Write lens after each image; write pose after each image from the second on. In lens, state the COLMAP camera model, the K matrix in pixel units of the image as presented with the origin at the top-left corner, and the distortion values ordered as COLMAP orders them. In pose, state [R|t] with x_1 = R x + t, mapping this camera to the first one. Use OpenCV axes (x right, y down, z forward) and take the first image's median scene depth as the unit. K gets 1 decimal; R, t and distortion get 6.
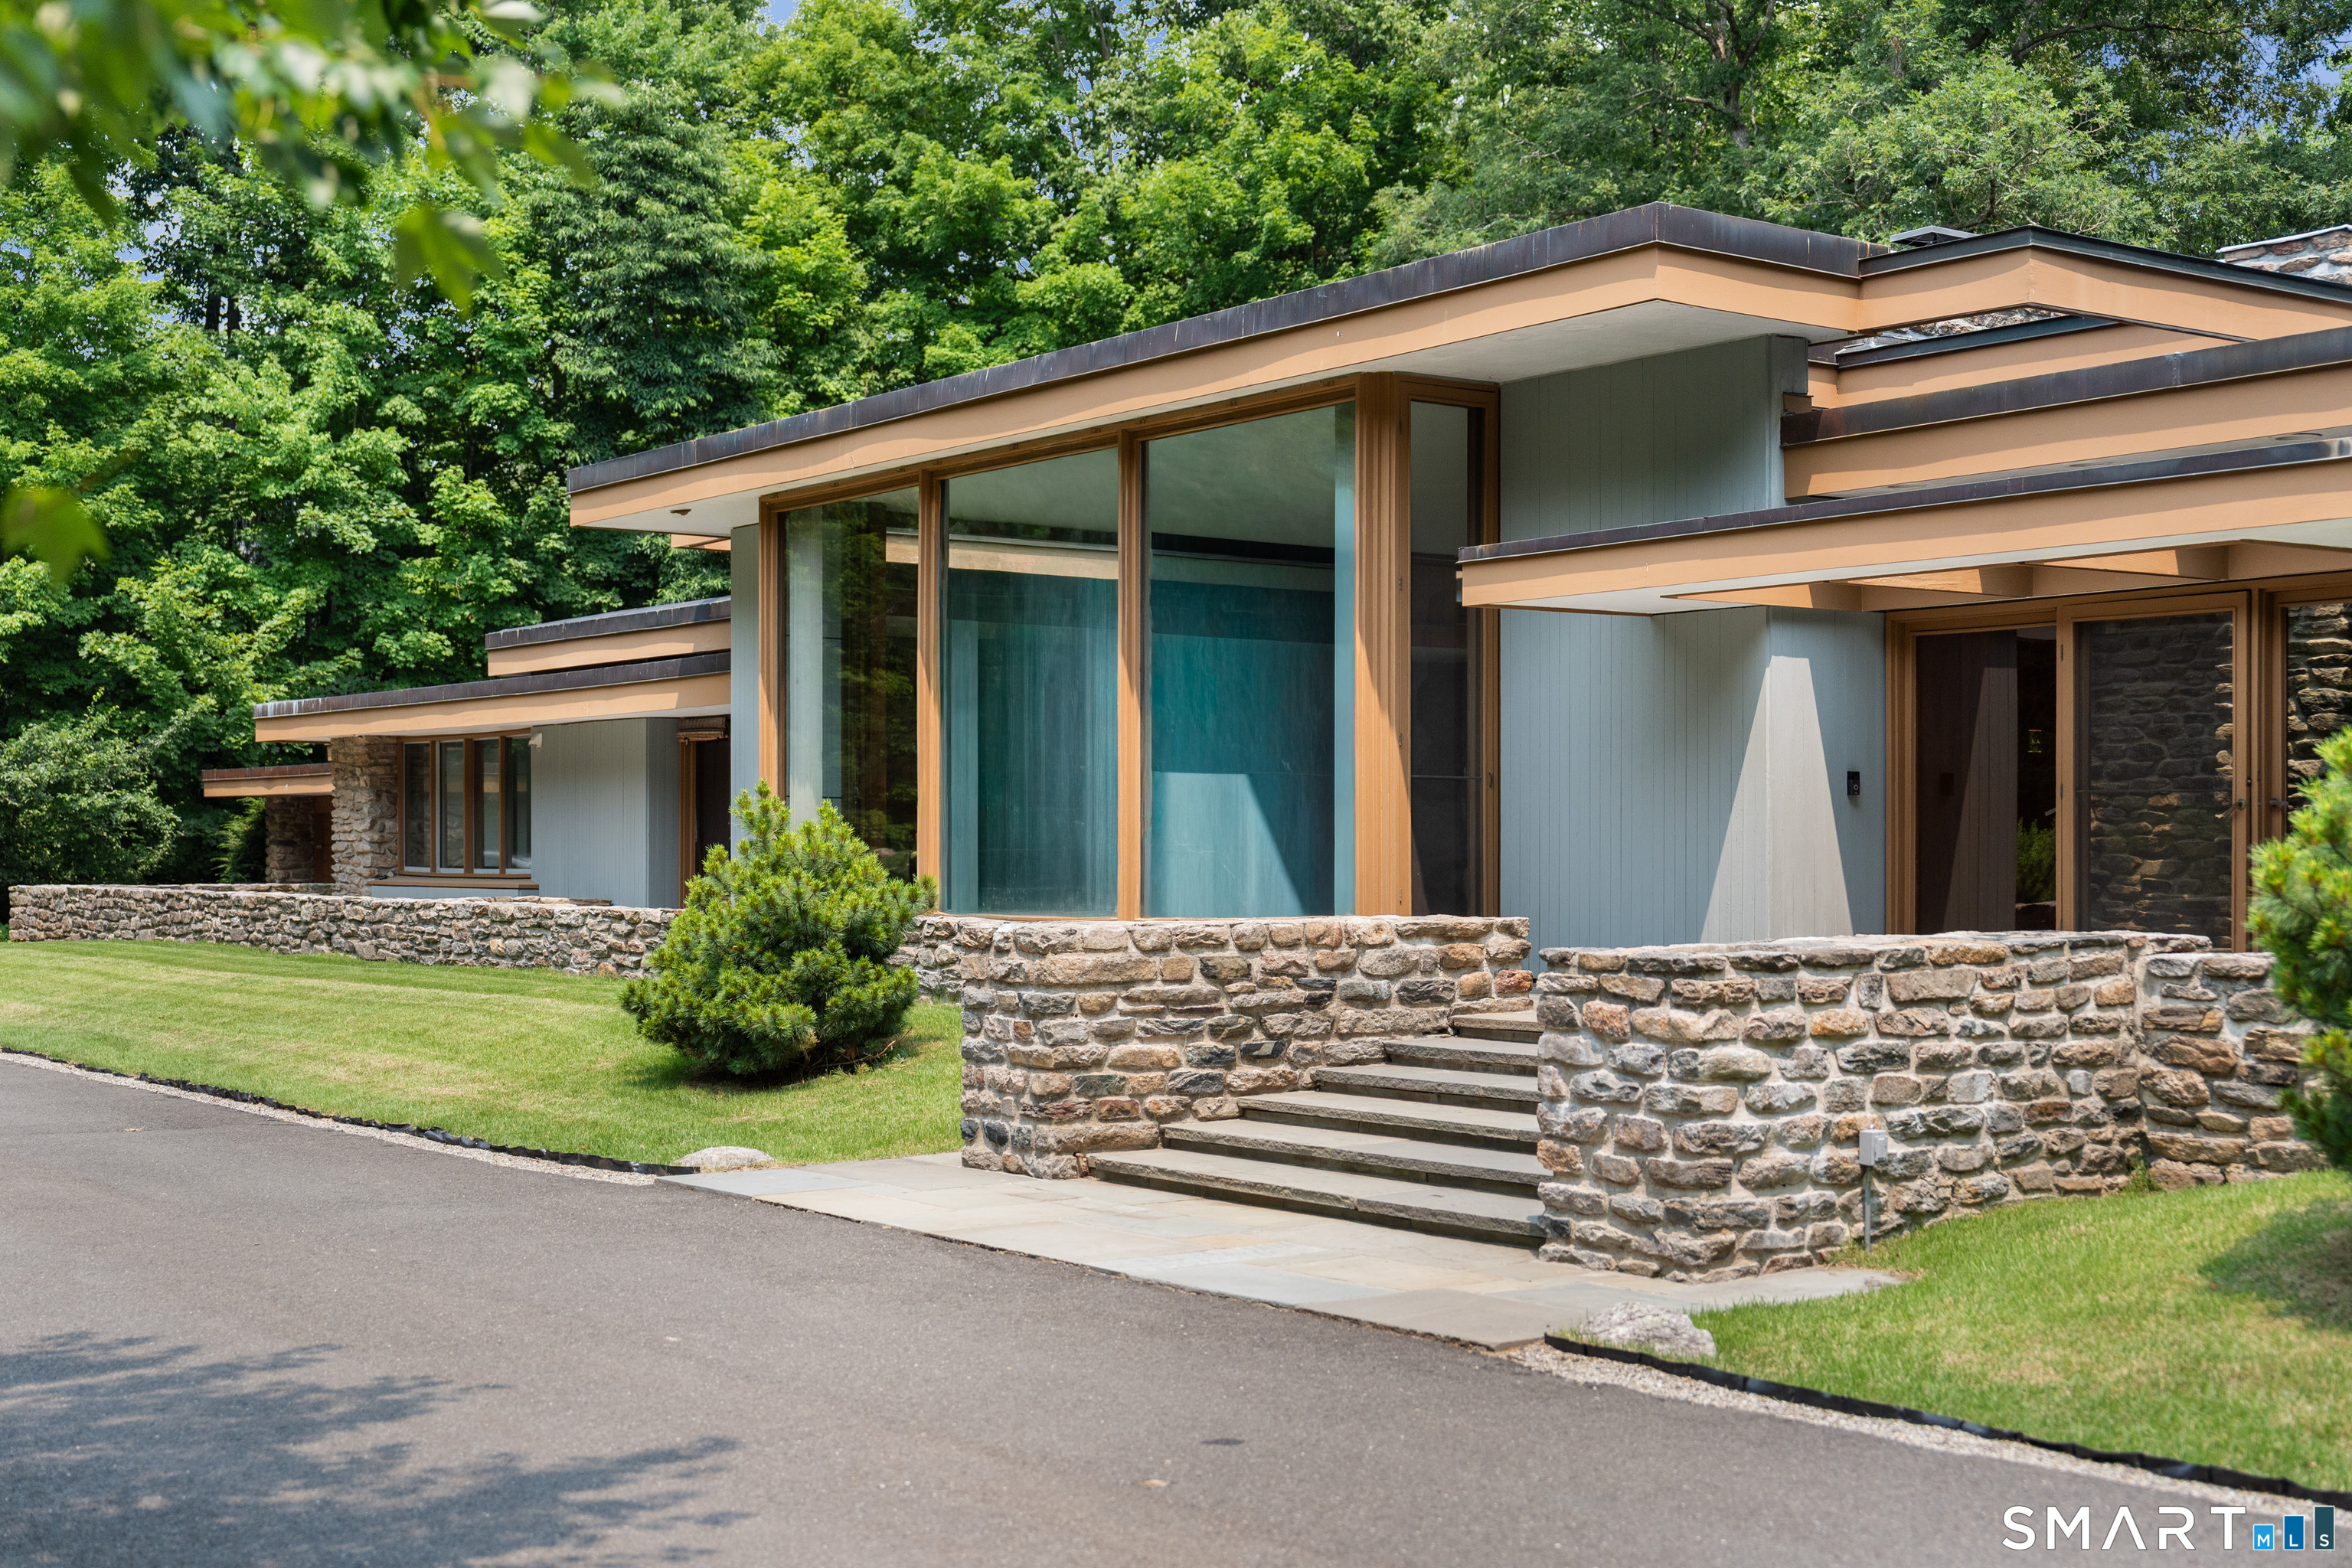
lens RADIAL K [[3056.0, 0, 1176.5], [0, 3056.0, 866.5], [0, 0, 1]] dist [-0.014392, 0.066084]
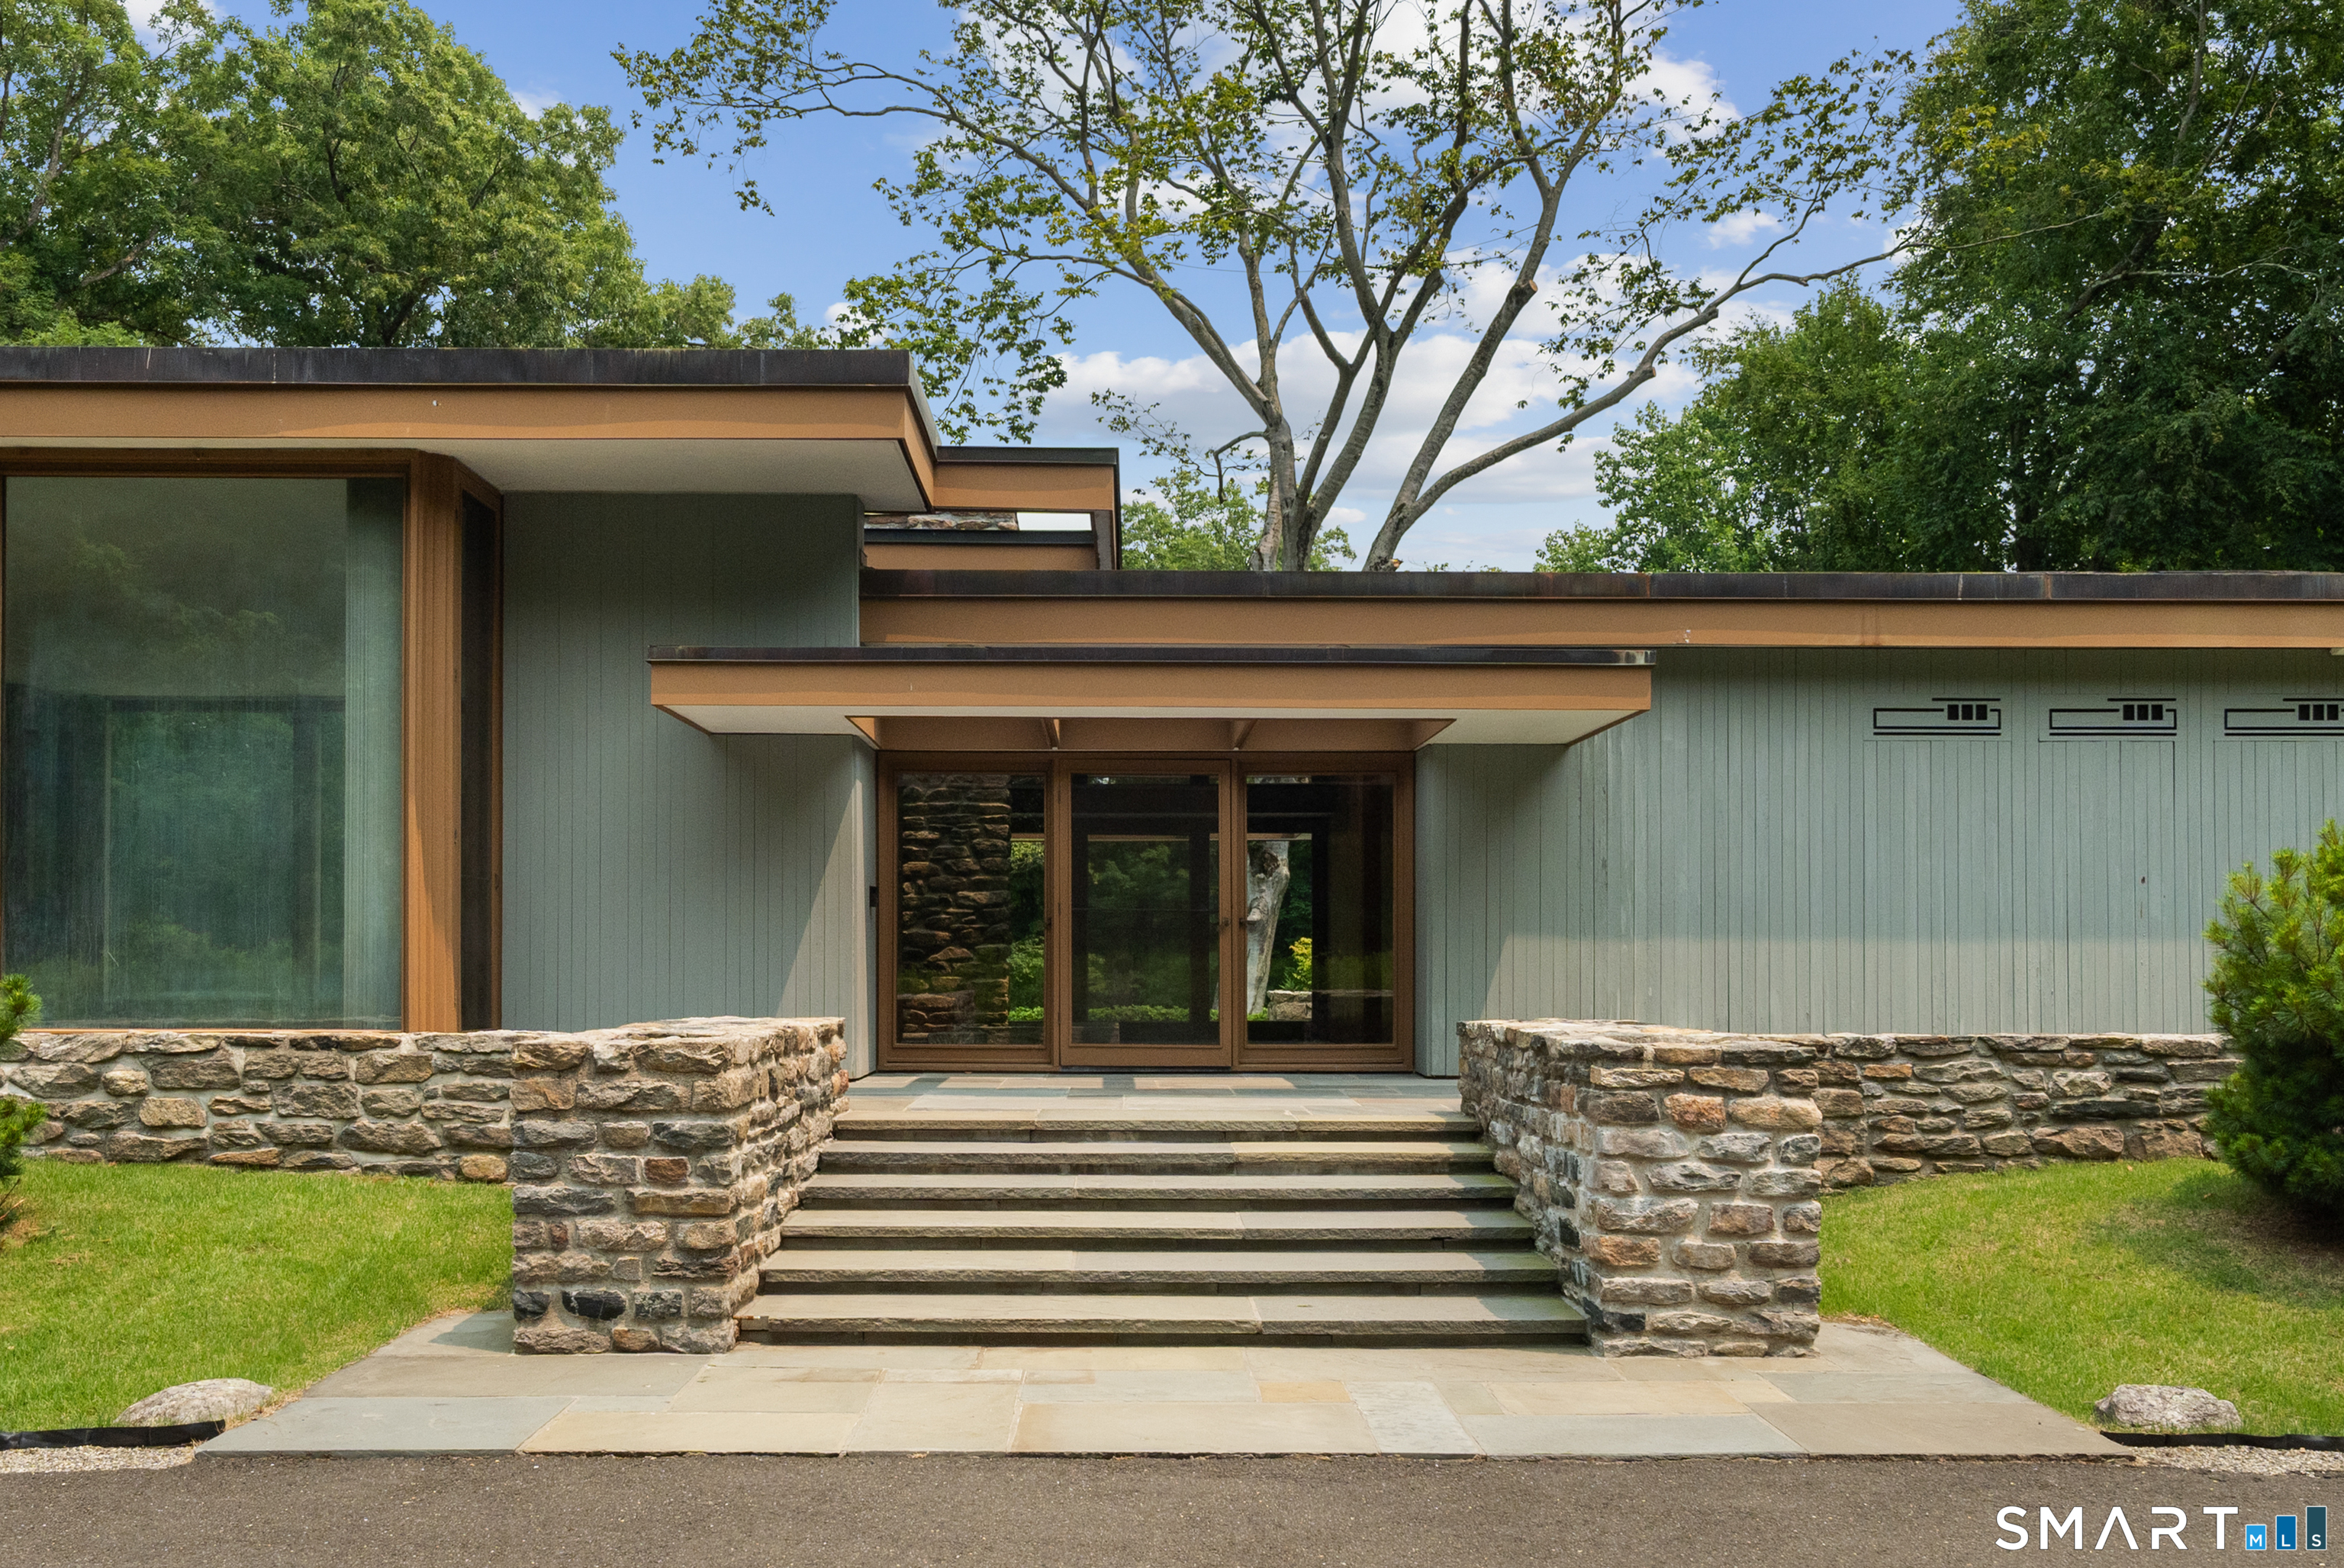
lens RADIAL K [[1885.7, 0, 1163.2], [0, 1885.7, 954.6], [0, 0, 1]] dist [0.032785, 0.003435]
pose [[0.576245, 0.006686, 0.817249, -0.368708], [0.001276, 0.999958, -0.009080, 0.002118], [-0.817276, 0.006276, 0.576212, 0.593899]]
